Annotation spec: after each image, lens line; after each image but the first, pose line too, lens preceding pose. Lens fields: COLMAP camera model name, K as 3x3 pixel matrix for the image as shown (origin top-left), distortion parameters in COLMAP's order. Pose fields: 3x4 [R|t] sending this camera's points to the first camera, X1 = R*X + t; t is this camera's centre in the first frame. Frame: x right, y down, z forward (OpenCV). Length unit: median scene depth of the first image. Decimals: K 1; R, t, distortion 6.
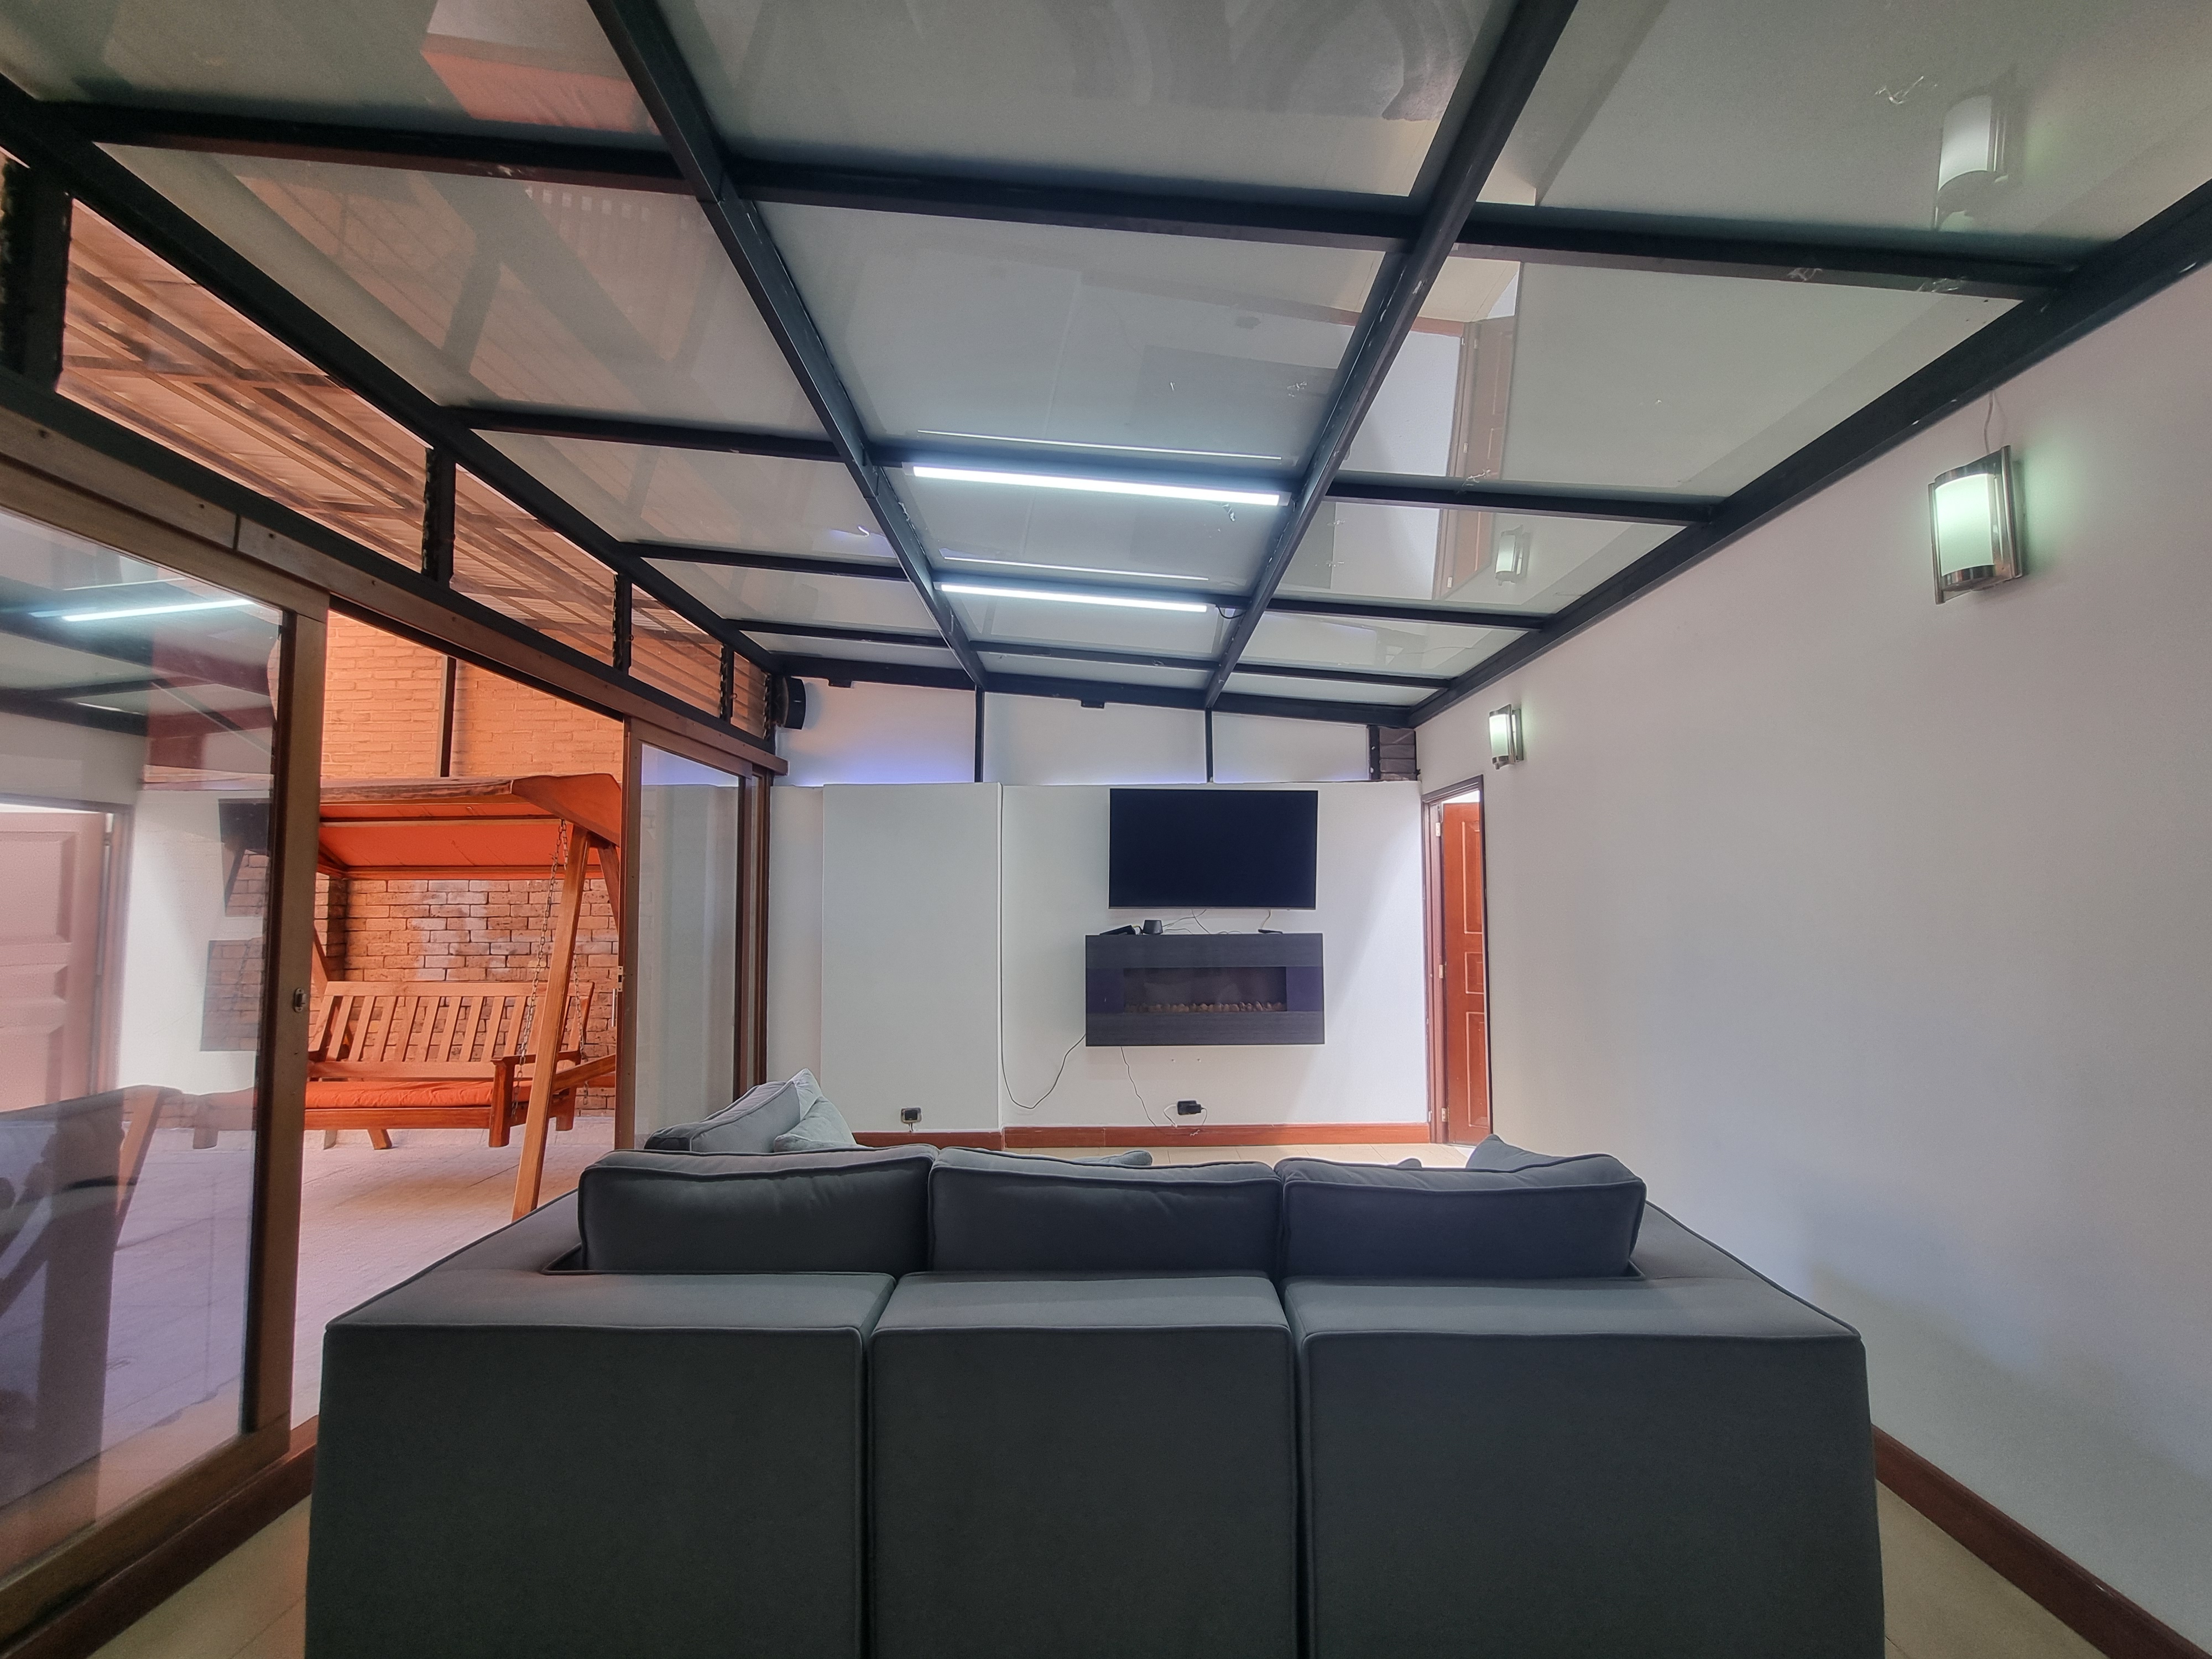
lens RADIAL K [[914.8, 0, 1110.1], [0, 914.8, 870.1], [0, 0, 1]] dist [0.001491, 0.000970]
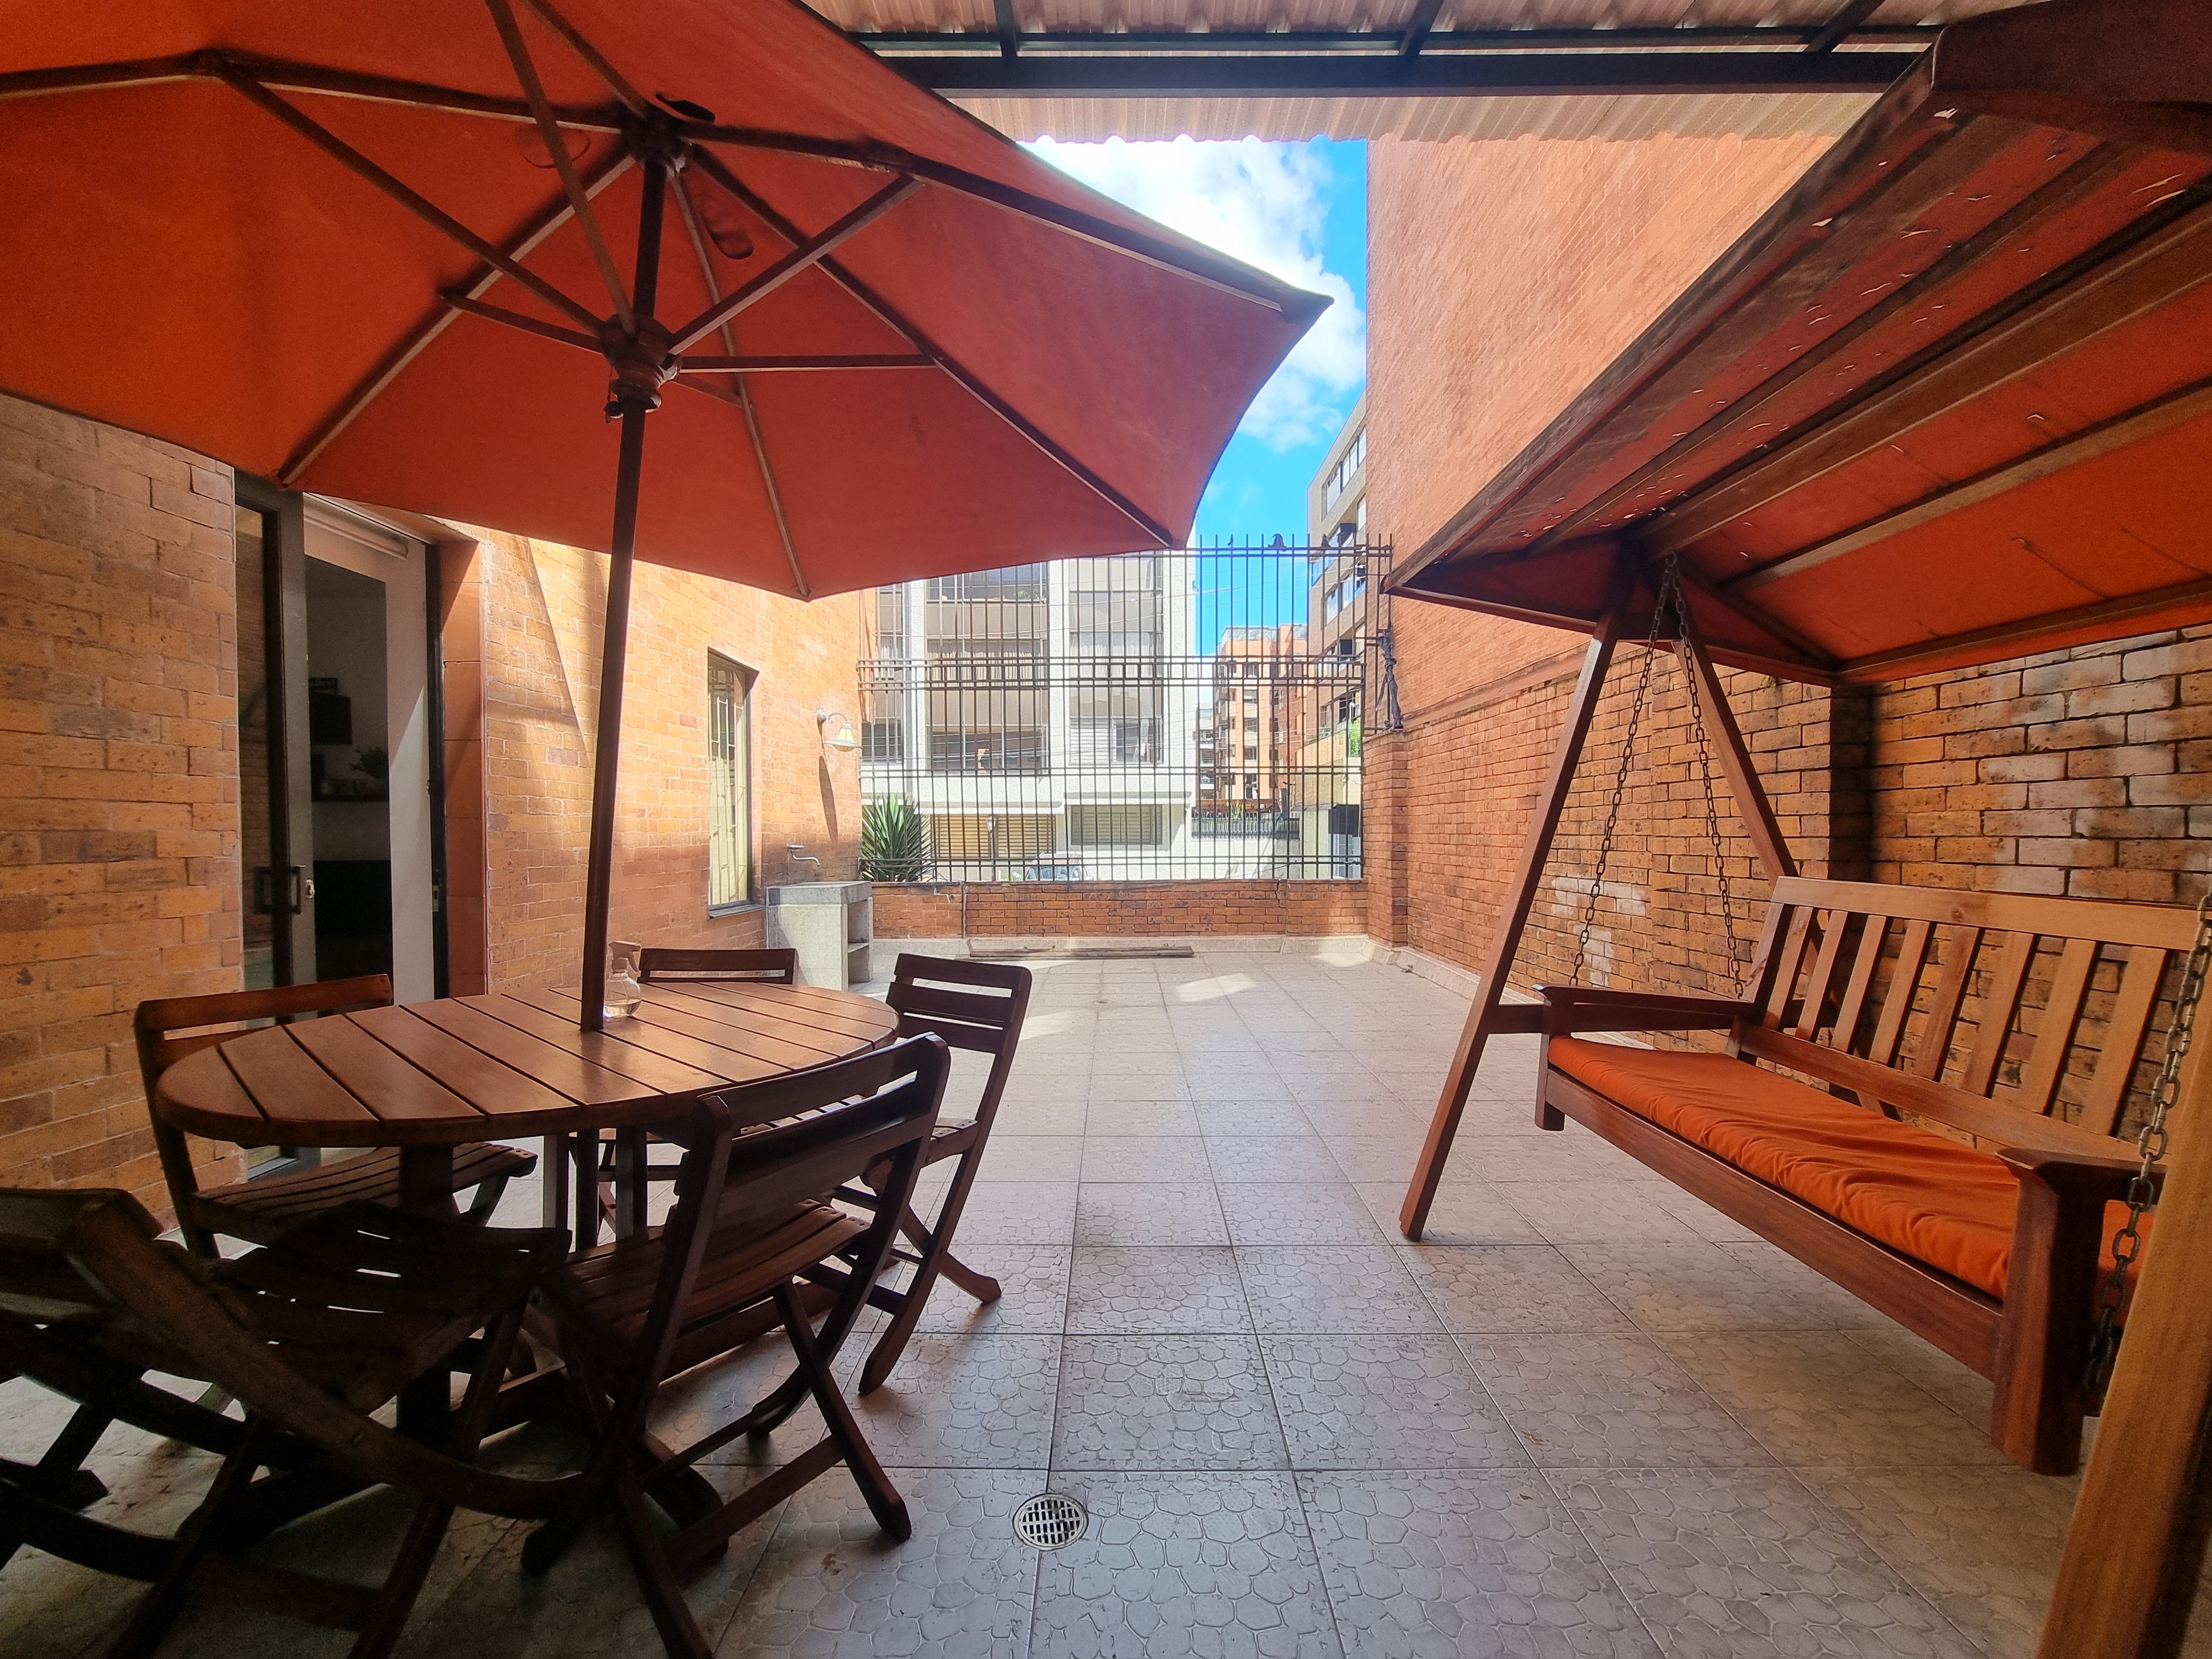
lens RADIAL K [[914.8, 0, 1101.2], [0, 914.8, 843.4], [0, 0, 1]] dist [0.001491, 0.000970]
pose [[-0.005606, 0.018796, -0.999808, -0.294789], [0.043899, 0.998864, 0.018532, 0.068932], [0.999020, -0.043787, -0.006425, 0.557864]]
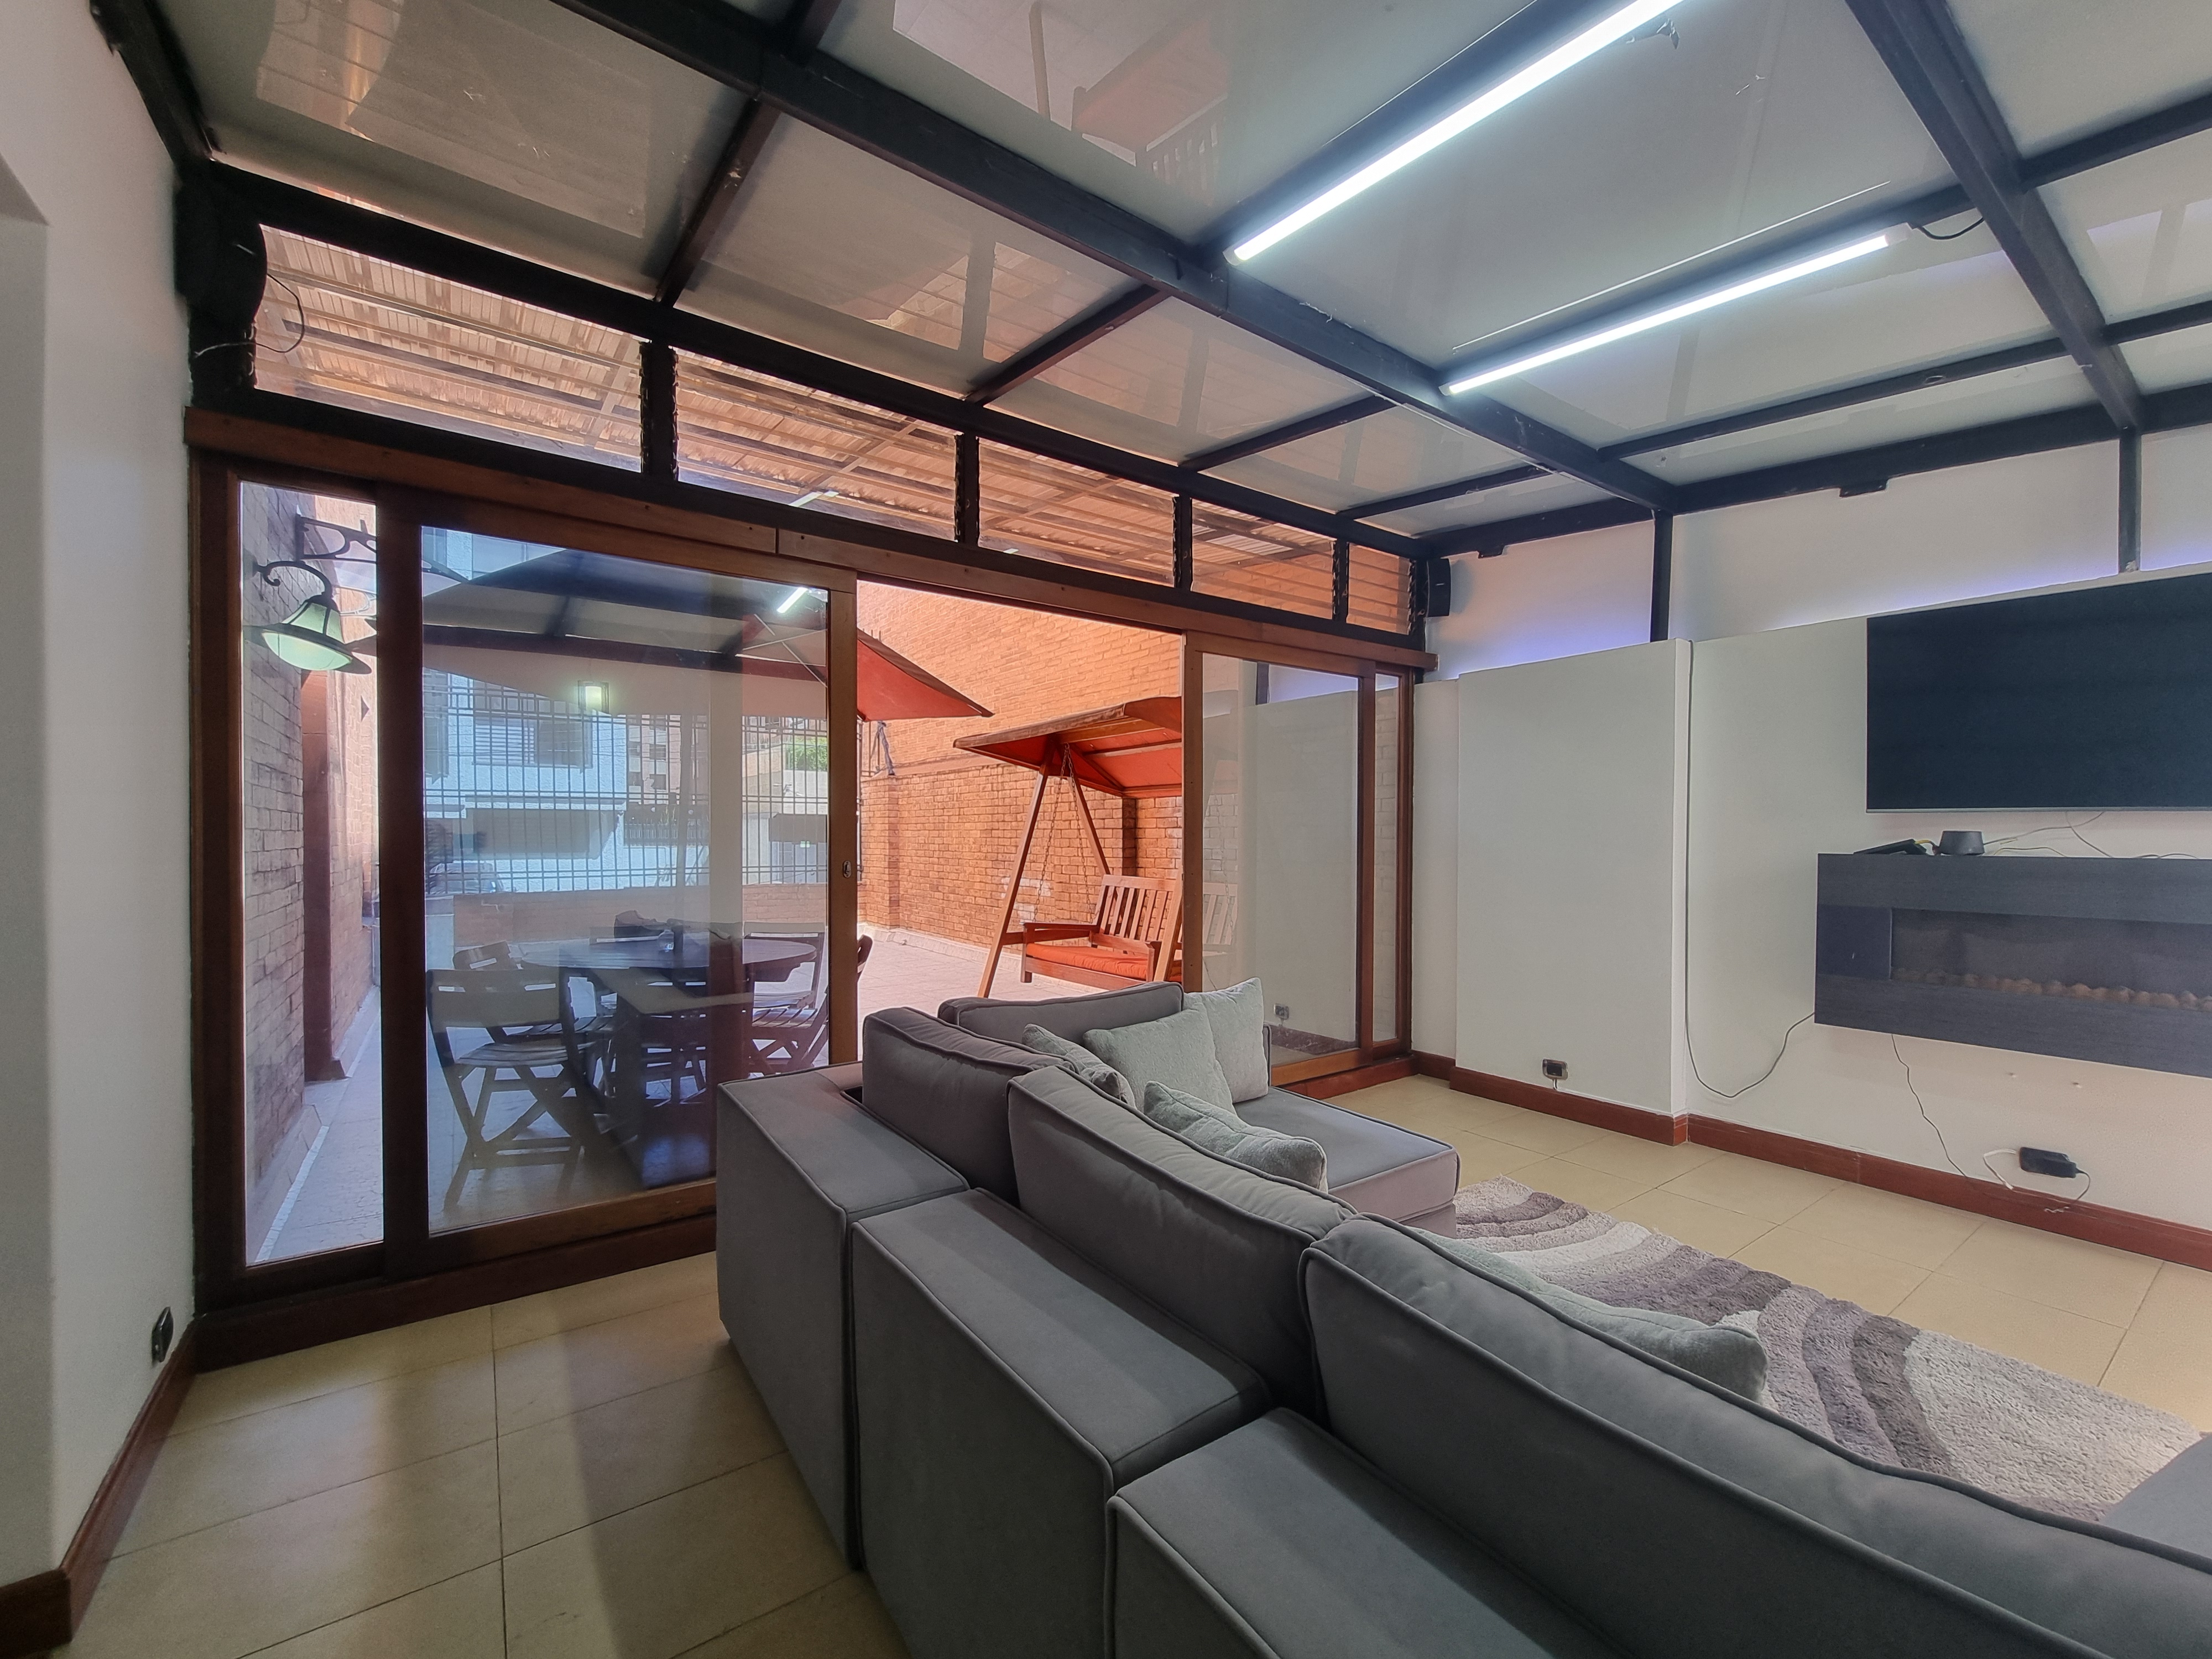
lens RADIAL K [[914.8, 0, 1109.4], [0, 914.8, 857.2], [0, 0, 1]] dist [0.001491, 0.000970]
pose [[0.587772, 0.025382, -0.808628, 0.200822], [0.027630, 0.998295, 0.051419, 0.026117], [0.808555, -0.052565, 0.586068, 0.209860]]
